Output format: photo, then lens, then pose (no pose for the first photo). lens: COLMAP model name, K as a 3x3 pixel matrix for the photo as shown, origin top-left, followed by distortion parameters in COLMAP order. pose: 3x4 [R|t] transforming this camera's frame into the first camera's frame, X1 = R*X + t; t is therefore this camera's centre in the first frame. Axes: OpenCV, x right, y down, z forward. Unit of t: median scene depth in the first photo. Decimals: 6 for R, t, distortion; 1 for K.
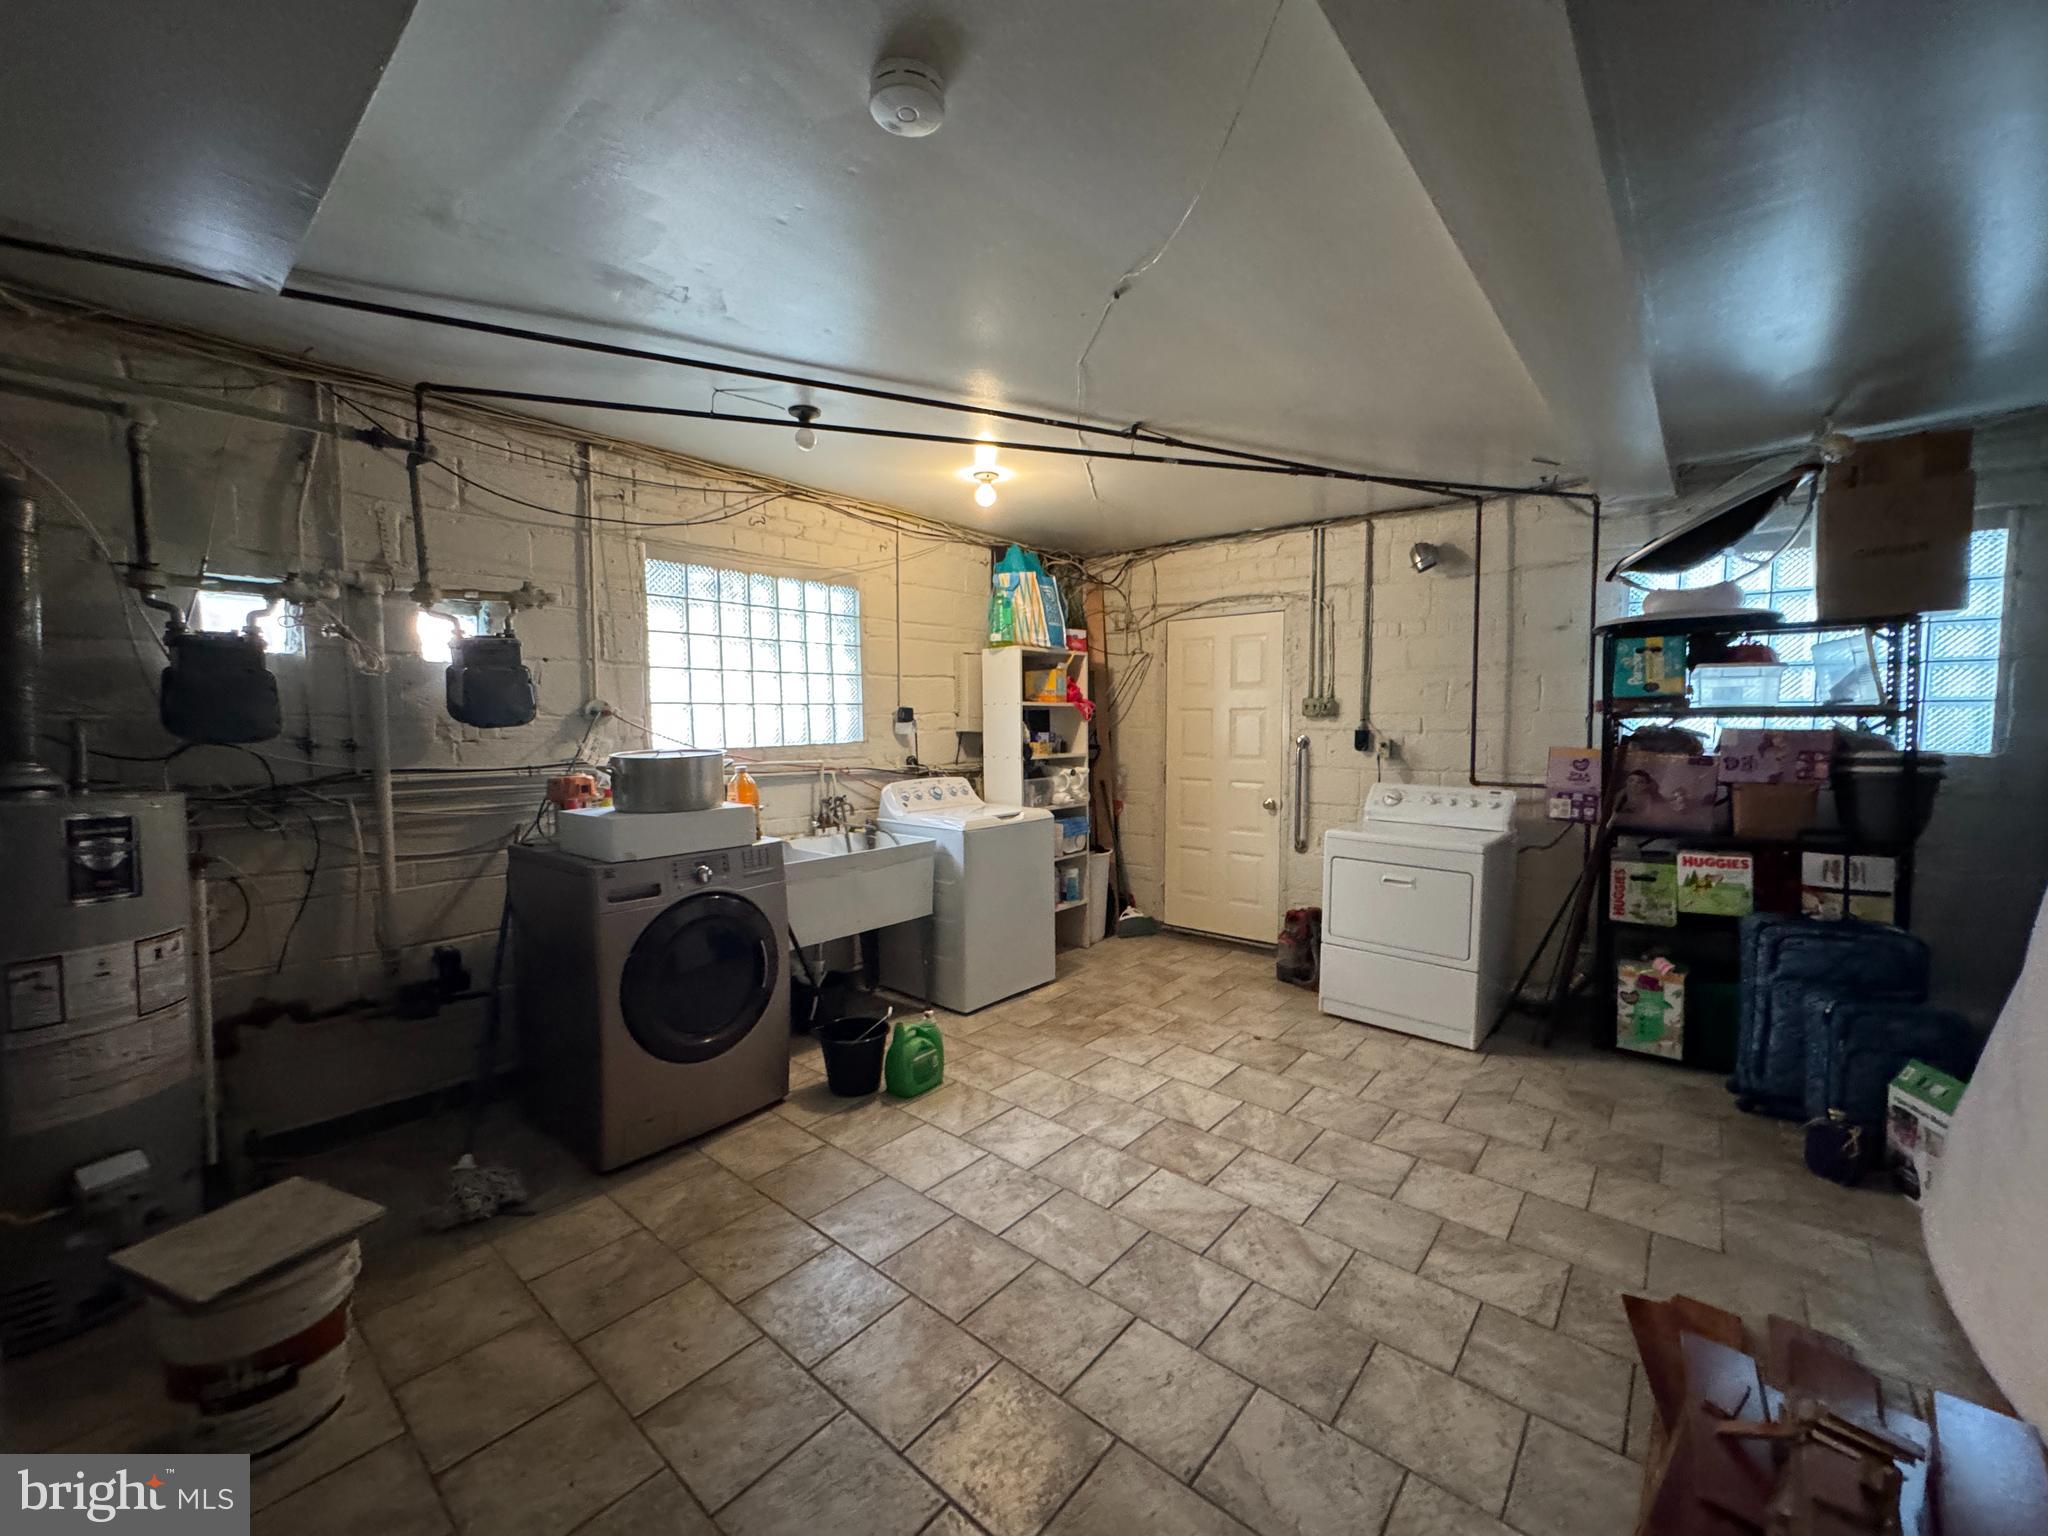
lens RADIAL K [[821.7, 0, 1022.6], [0, 821.7, 764.4], [0, 0, 1]] dist [0.001958, 0.000349]
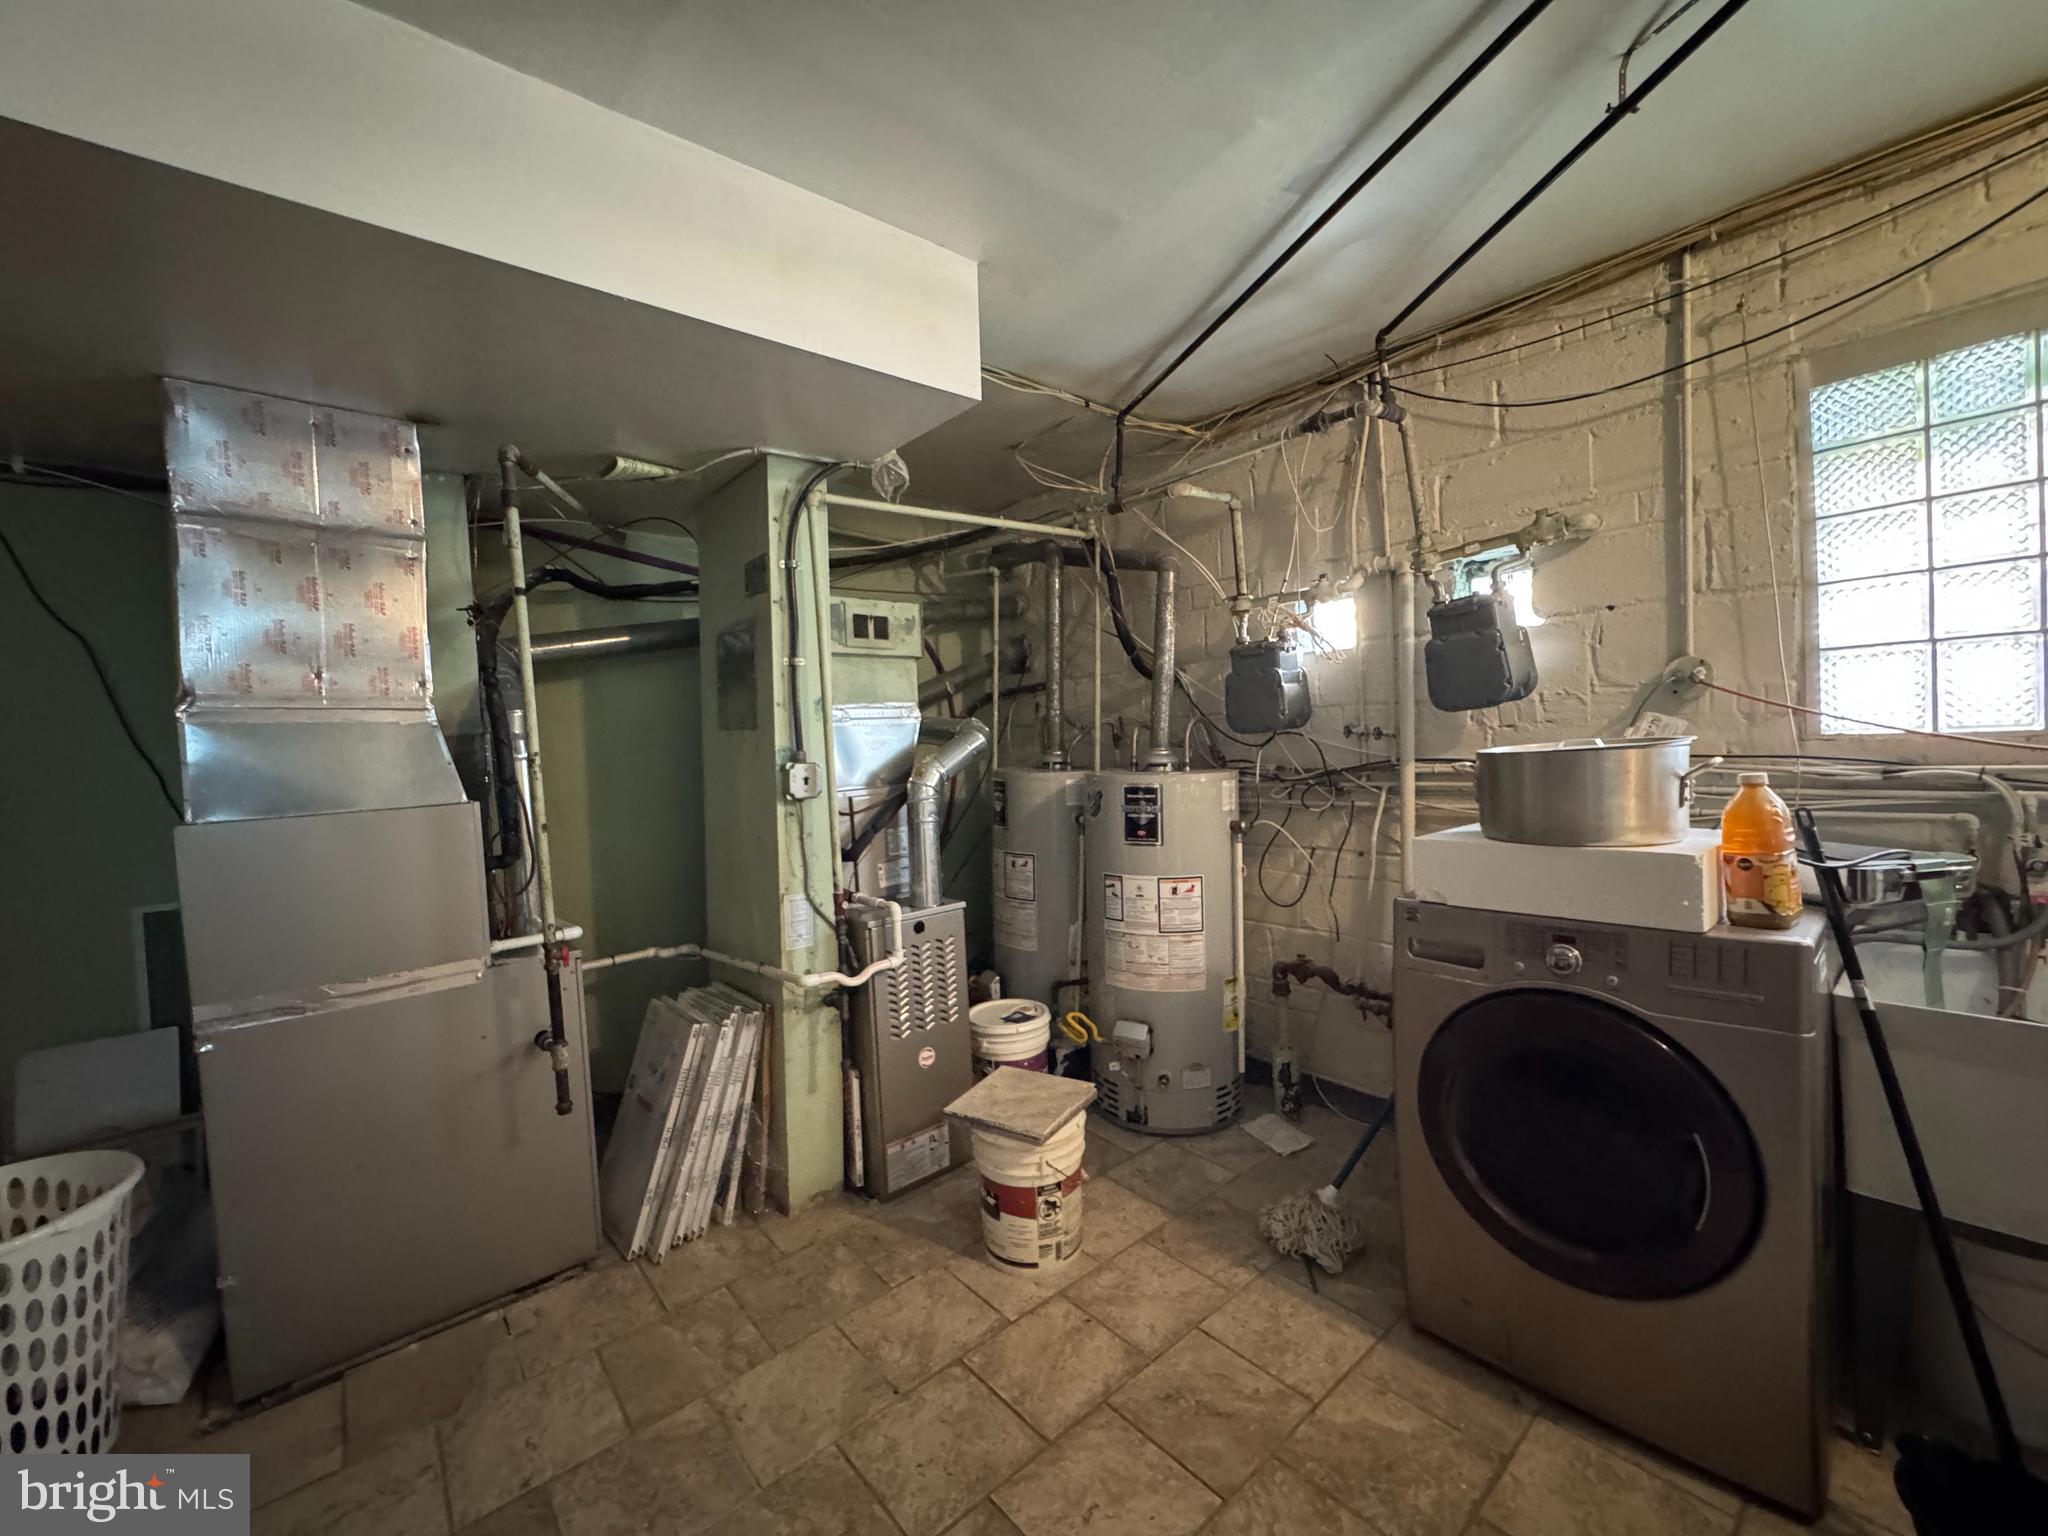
lens RADIAL K [[821.7, 0, 1022.3], [0, 821.7, 770.4], [0, 0, 1]] dist [0.001958, 0.000349]
pose [[-0.153143, 0.046149, -0.987126, 0.242415], [-0.008626, 0.998808, 0.048034, -0.023111], [0.988166, 0.015871, -0.152562, 0.763232]]
